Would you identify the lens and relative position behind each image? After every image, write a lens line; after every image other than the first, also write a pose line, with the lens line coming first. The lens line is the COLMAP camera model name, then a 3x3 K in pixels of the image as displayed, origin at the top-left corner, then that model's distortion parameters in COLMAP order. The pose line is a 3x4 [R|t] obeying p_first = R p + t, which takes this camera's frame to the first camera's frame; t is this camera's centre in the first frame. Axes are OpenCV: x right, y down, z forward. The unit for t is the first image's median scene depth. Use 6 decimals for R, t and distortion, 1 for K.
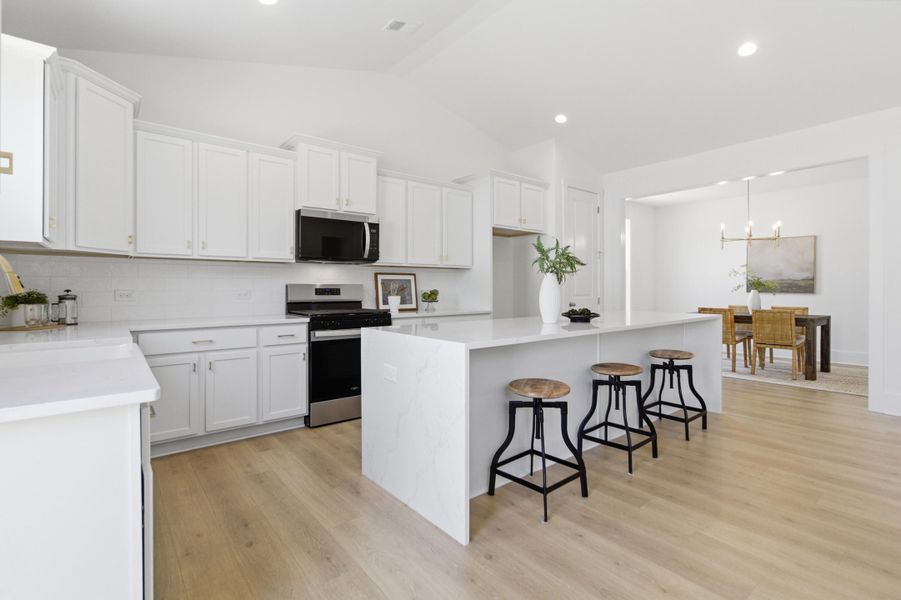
lens RADIAL K [[426.0, 0, 452.1], [0, 426.0, 288.6], [0, 0, 1]] dist [-0.003183, 0.000953]
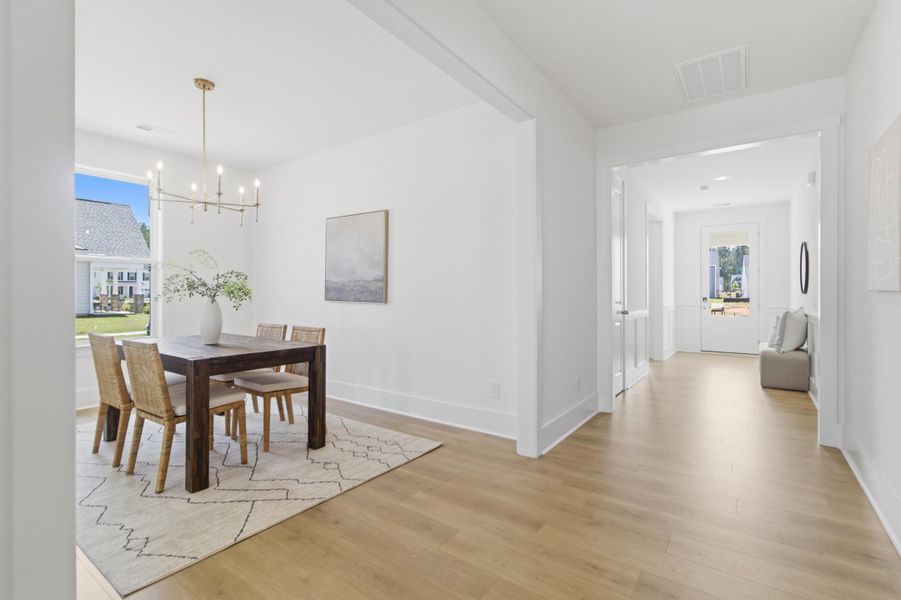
lens RADIAL K [[423.3, 0, 453.3], [0, 423.3, 291.6], [0, 0, 1]] dist [-0.034732, 0.030541]
pose [[0.963821, 0.000449, 0.266550, 1.160067], [0.000812, 0.999989, -0.004621, -0.002397], [-0.266549, 0.004671, 0.963810, 0.554936]]
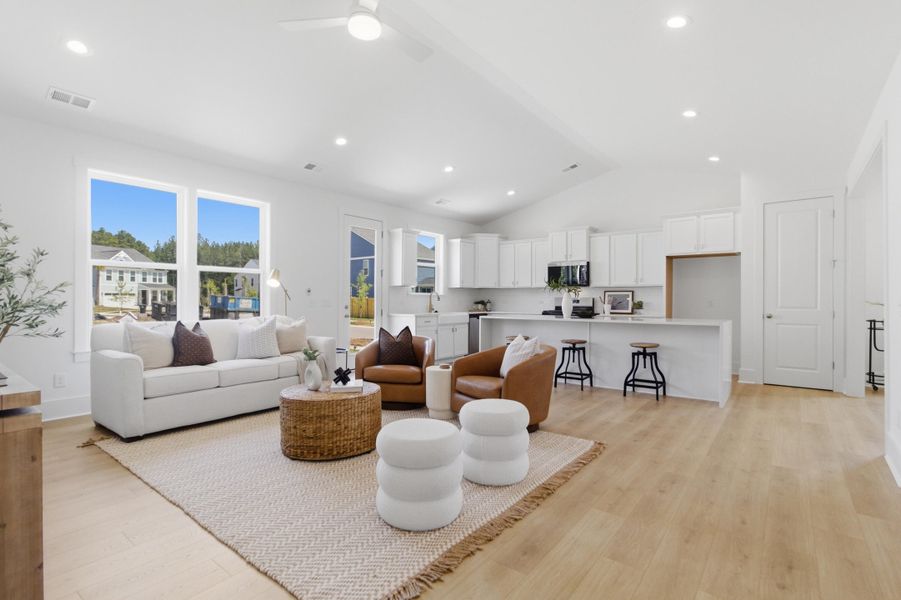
lens RADIAL K [[432.4, 0, 452.8], [0, 432.4, 298.9], [0, 0, 1]] dist [0.002543, 0.000732]
pose [[0.222393, 0.000270, -0.974957, 1.405656], [-0.004031, 0.999992, -0.000642, -0.000893], [0.974949, 0.004073, 0.222392, 0.014092]]
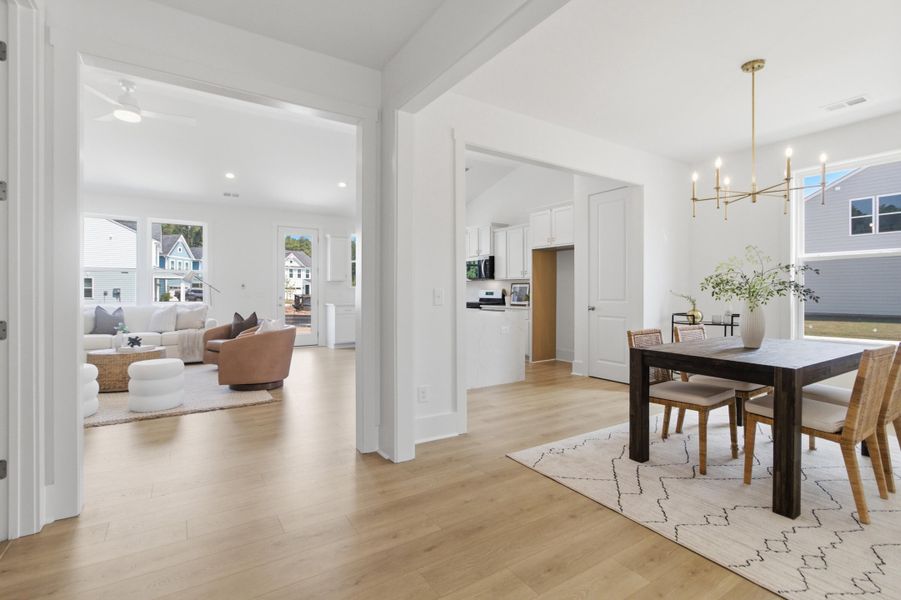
lens RADIAL K [[426.0, 0, 452.1], [0, 426.0, 288.6], [0, 0, 1]] dist [-0.003183, 0.000953]
pose [[-0.111369, -0.007093, -0.993754, 1.658751], [-0.002514, 0.999973, -0.006855, -0.002567], [0.993776, 0.001735, -0.111384, 0.960641]]
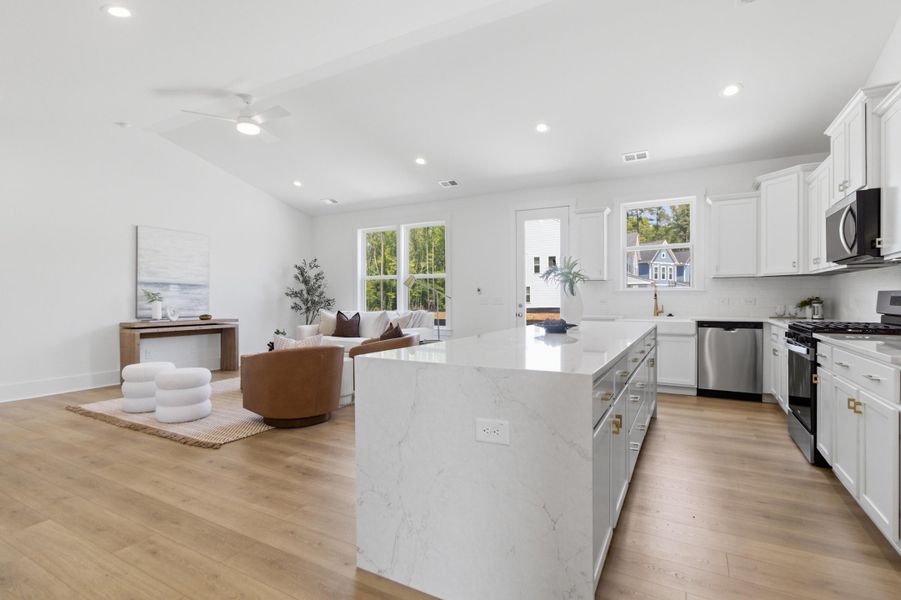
lens RADIAL K [[434.3, 0, 453.1], [0, 434.3, 301.4], [0, 0, 1]] dist [-0.001421, 0.000018]
pose [[-0.928384, 0.006455, -0.371567, 0.617030], [0.003124, 0.999949, 0.009567, -0.000914], [0.371610, 0.007721, -0.928357, 1.275935]]
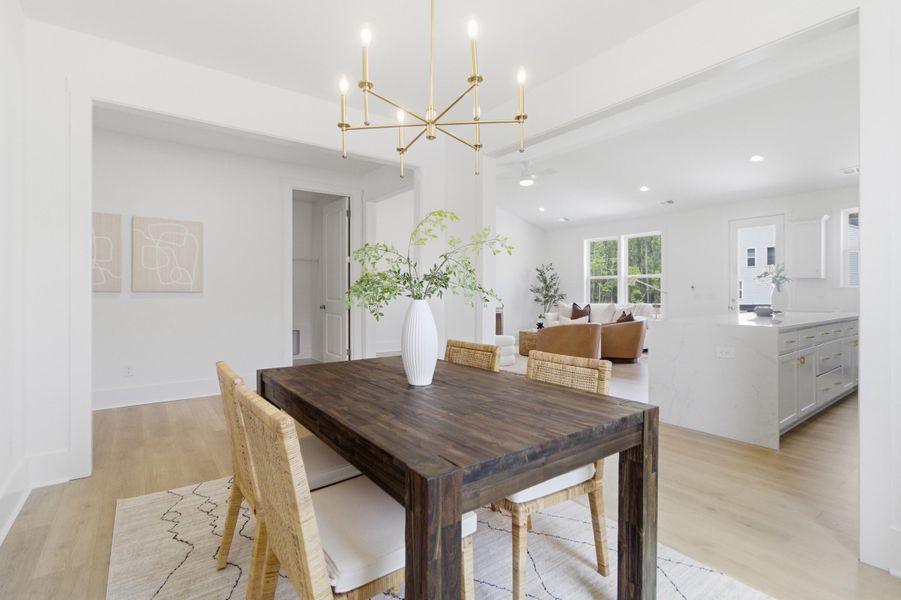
lens RADIAL K [[423.3, 0, 453.3], [0, 423.3, 291.6], [0, 0, 1]] dist [-0.034732, 0.030541]
pose [[-0.998919, 0.000508, 0.046476, 0.905138], [0.000386, 0.999996, -0.002633, -0.001976], [-0.046477, -0.002612, -0.998916, 1.729438]]
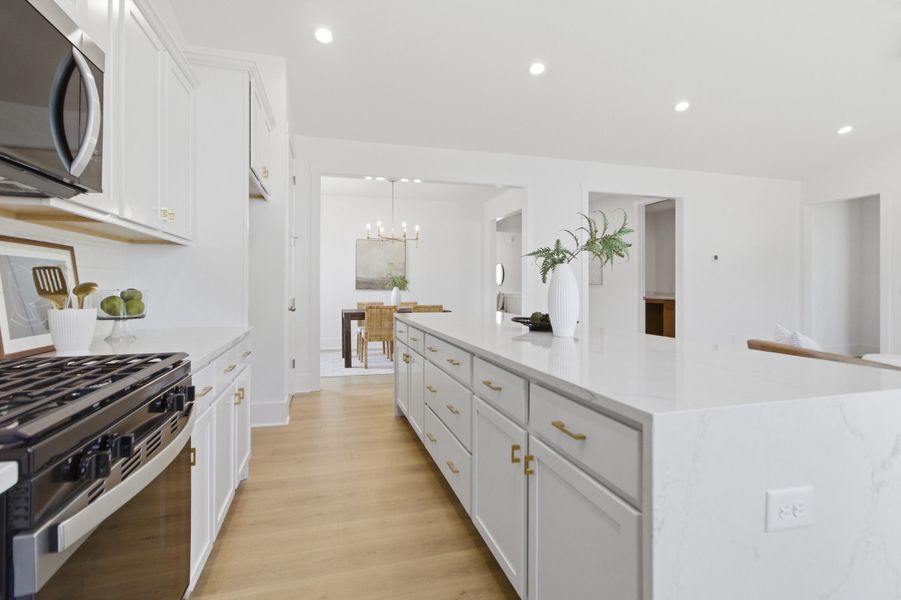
lens RADIAL K [[442.3, 0, 456.2], [0, 442.3, 284.5], [0, 0, 1]] dist [-0.001139, 0.000201]
pose [[0.382557, 0.001894, 0.923930, -0.335836], [-0.000912, 0.999998, -0.001672, -0.002495], [-0.923932, -0.000203, 0.382558, 0.594818]]
